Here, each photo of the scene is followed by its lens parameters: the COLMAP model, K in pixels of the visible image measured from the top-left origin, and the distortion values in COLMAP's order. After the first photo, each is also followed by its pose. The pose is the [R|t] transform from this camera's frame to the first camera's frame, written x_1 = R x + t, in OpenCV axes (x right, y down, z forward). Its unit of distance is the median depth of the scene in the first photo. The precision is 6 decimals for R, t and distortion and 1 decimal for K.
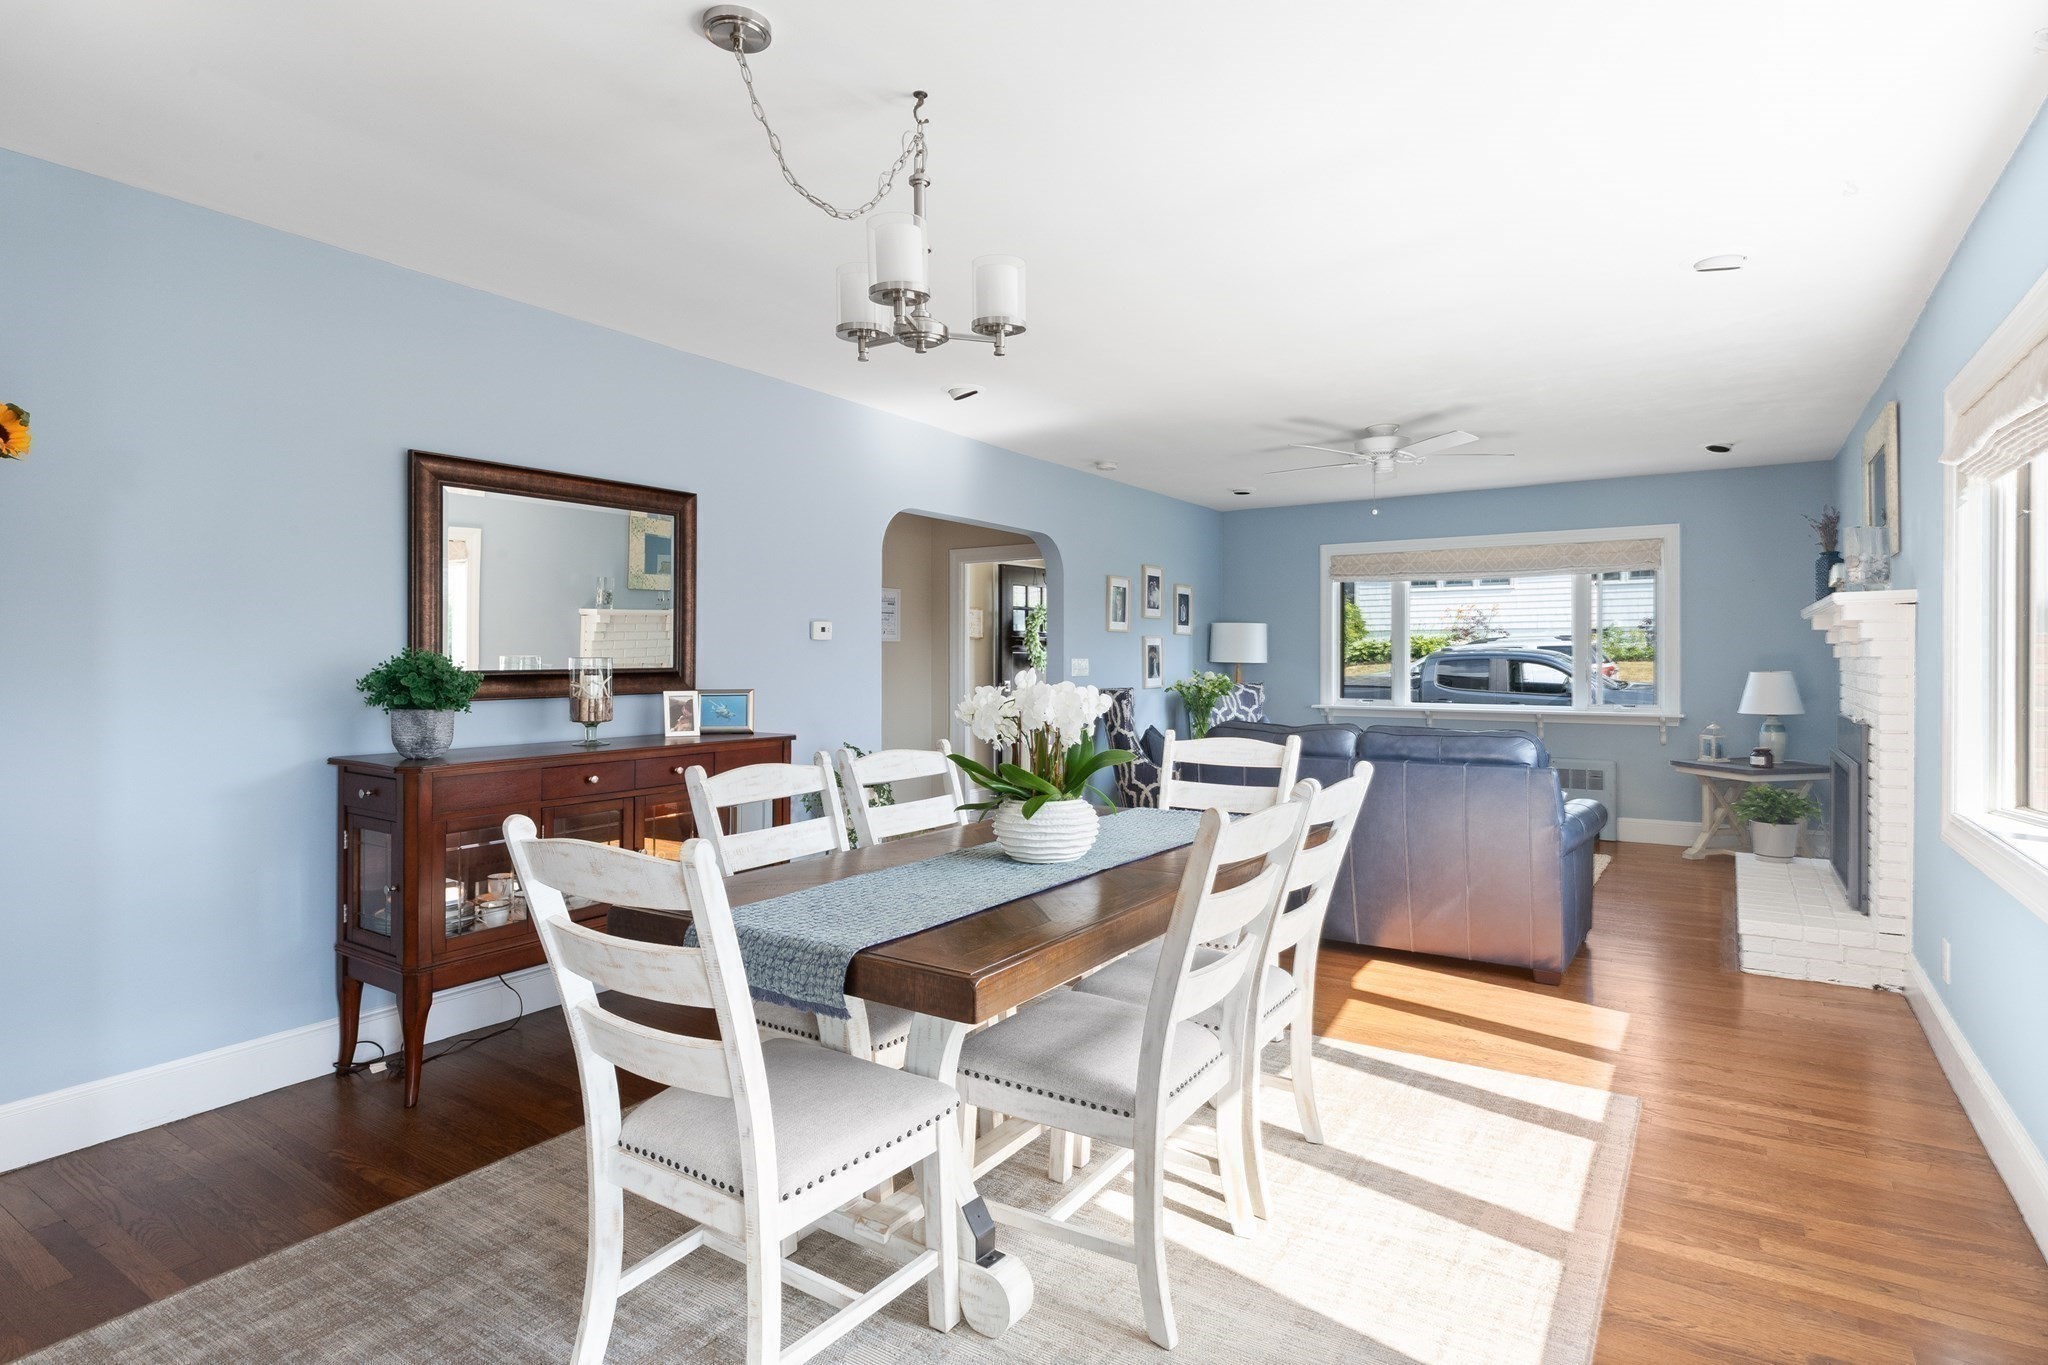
lens RADIAL K [[1069.2, 0, 1024.0], [0, 1069.2, 682.5], [0, 0, 1]] dist [0.002458, 0.000174]
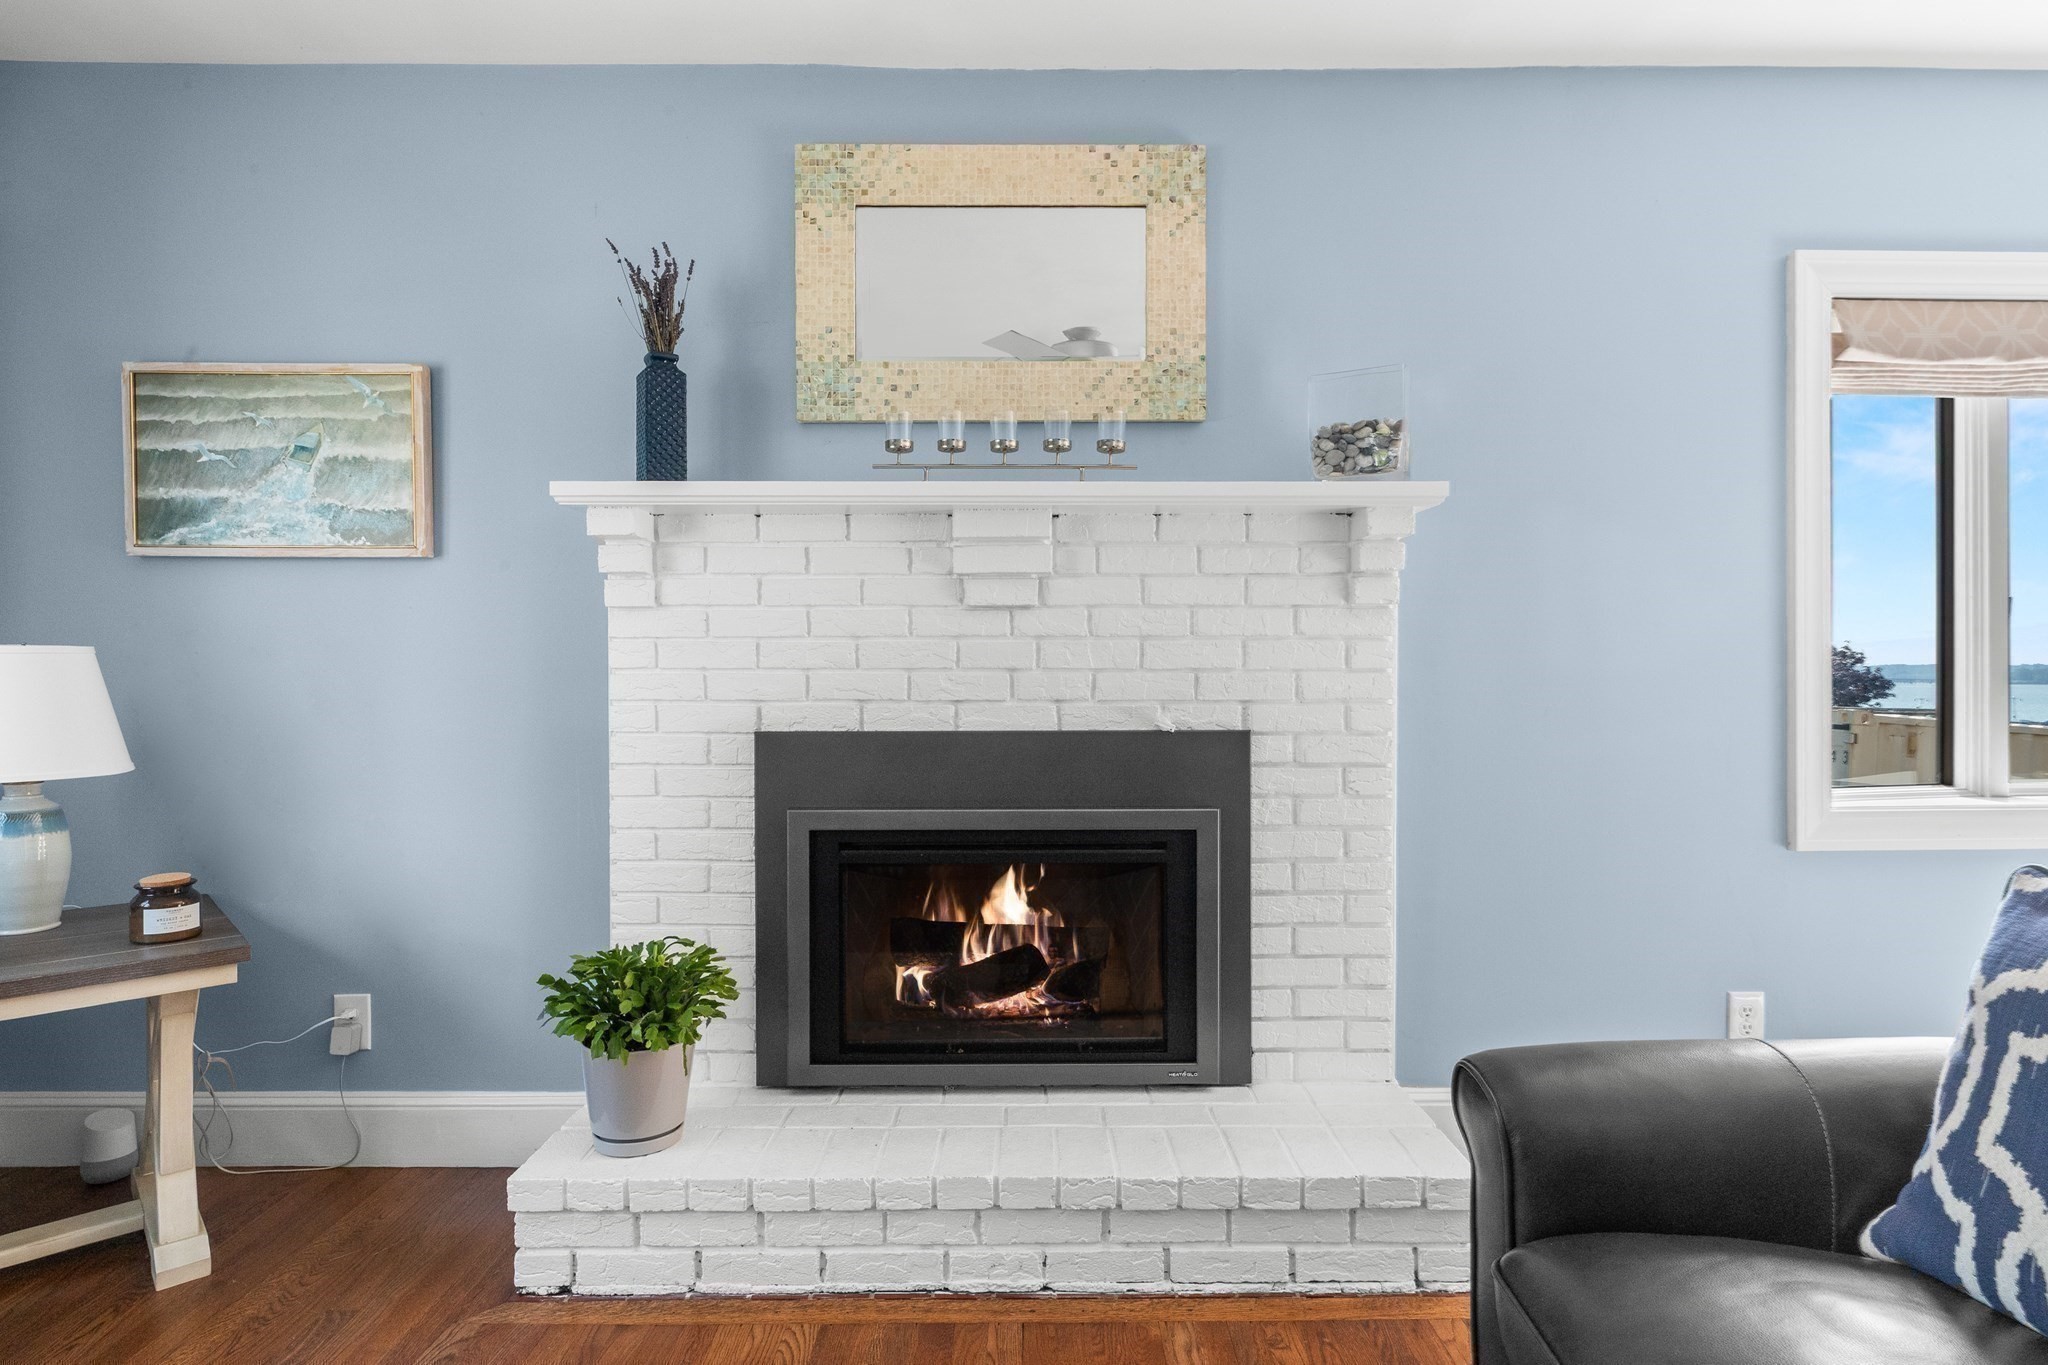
lens RADIAL K [[1059.2, 0, 1024.0], [0, 1059.2, 682.5], [0, 0, 1]] dist [-0.002151, 0.000840]
pose [[-0.566360, -0.000049, 0.824158, 0.262875], [0.020268, 0.999697, 0.013987, 0.002277], [-0.823909, 0.024626, -0.566187, 0.913521]]
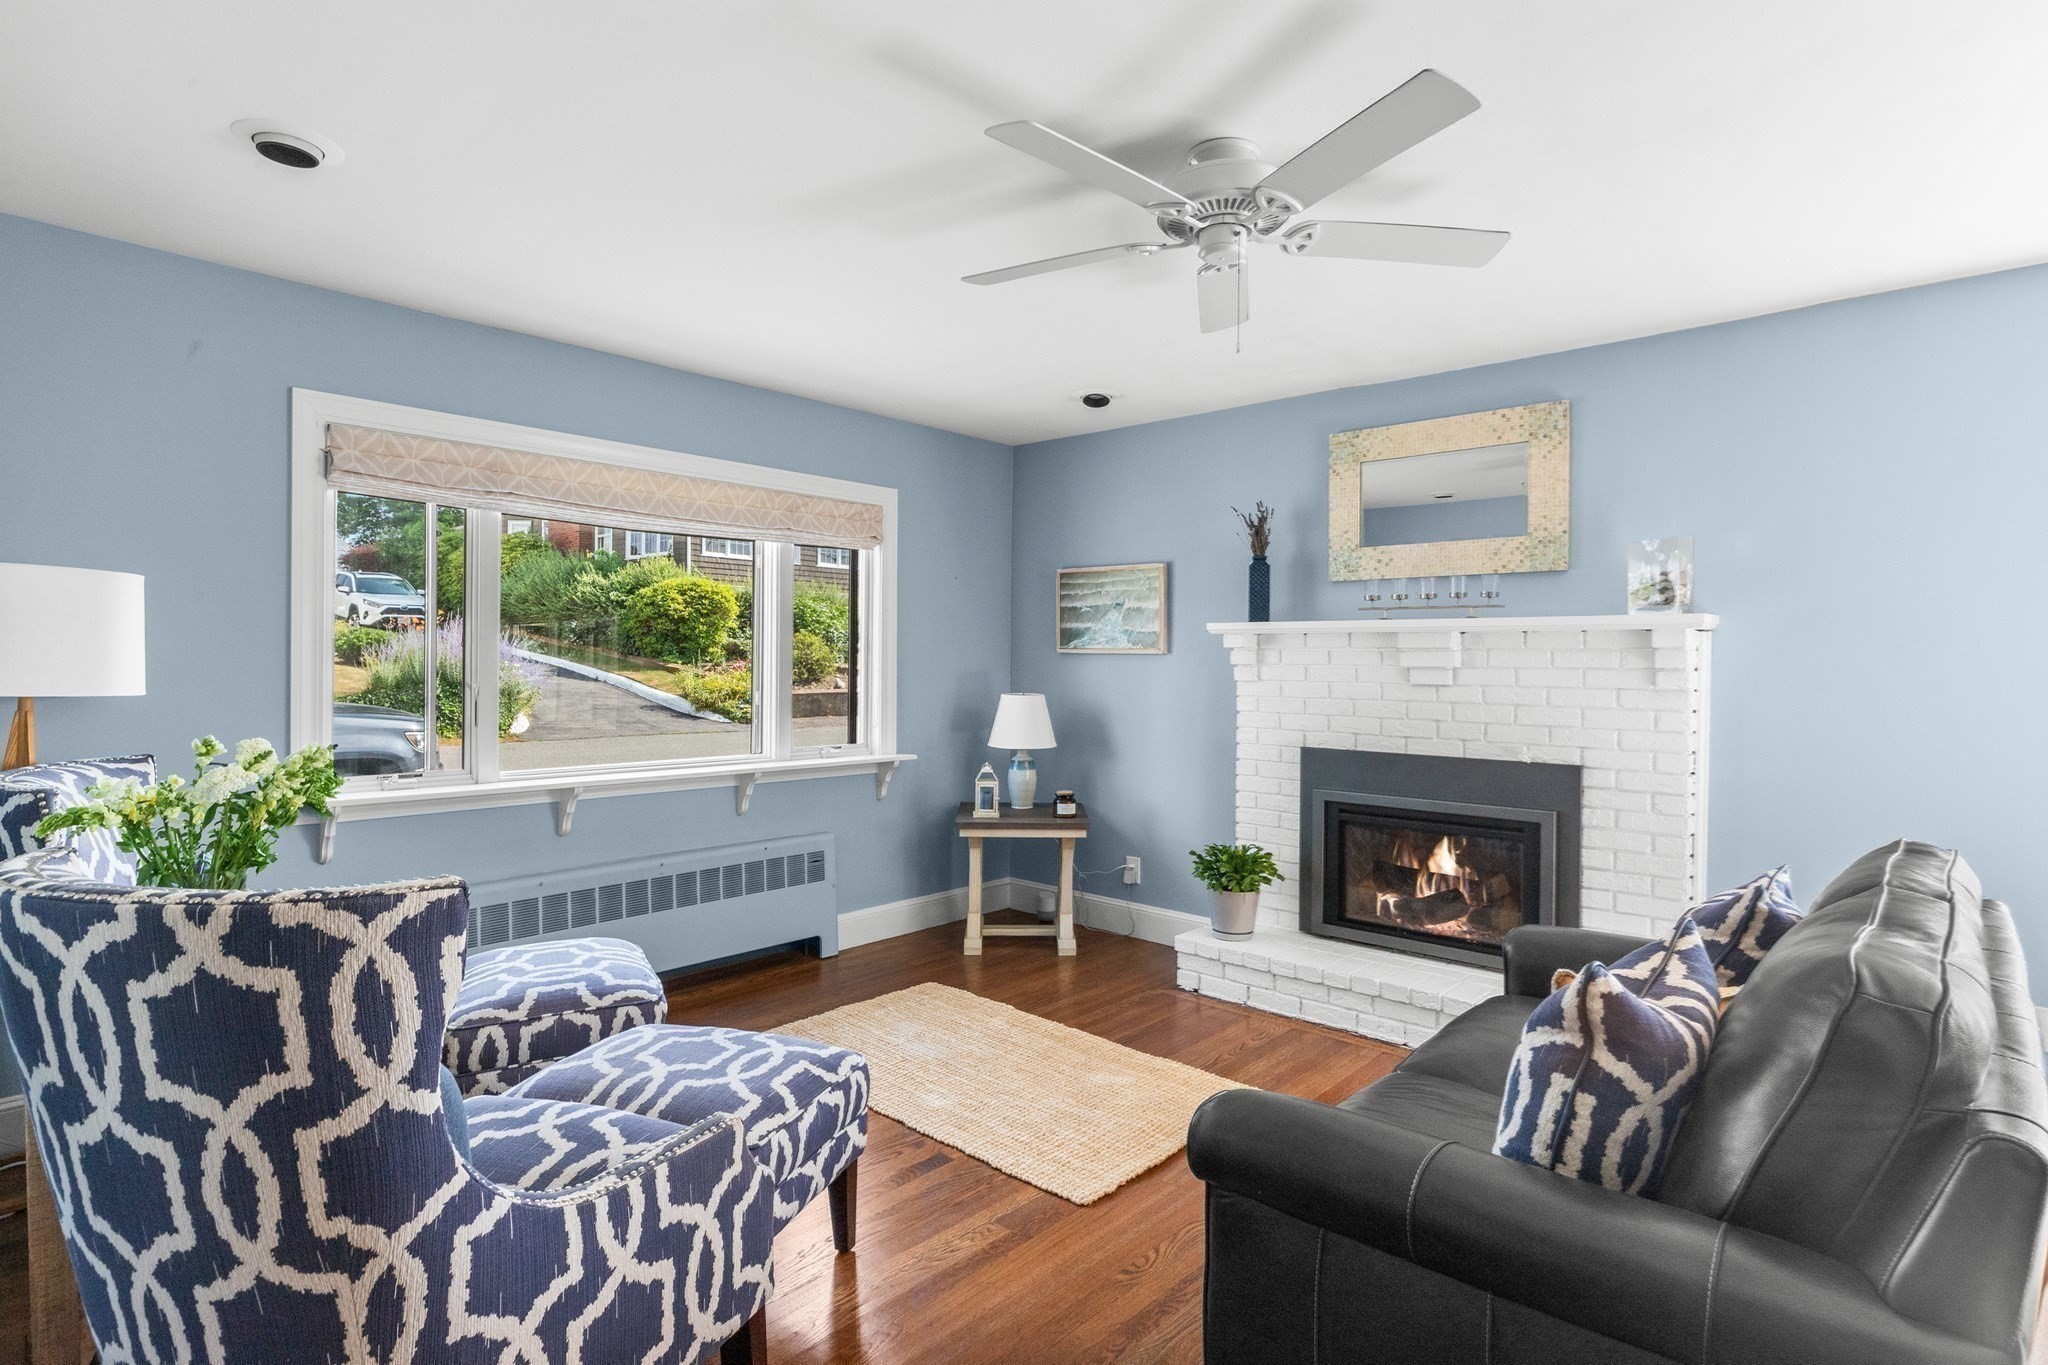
lens RADIAL K [[1069.2, 0, 1024.0], [0, 1069.2, 682.5], [0, 0, 1]] dist [0.002458, 0.000174]
pose [[0.145904, -0.014093, 0.989198, -0.092272], [0.007991, 0.999883, 0.013066, -0.029233], [-0.989266, 0.005999, 0.146000, 0.864379]]
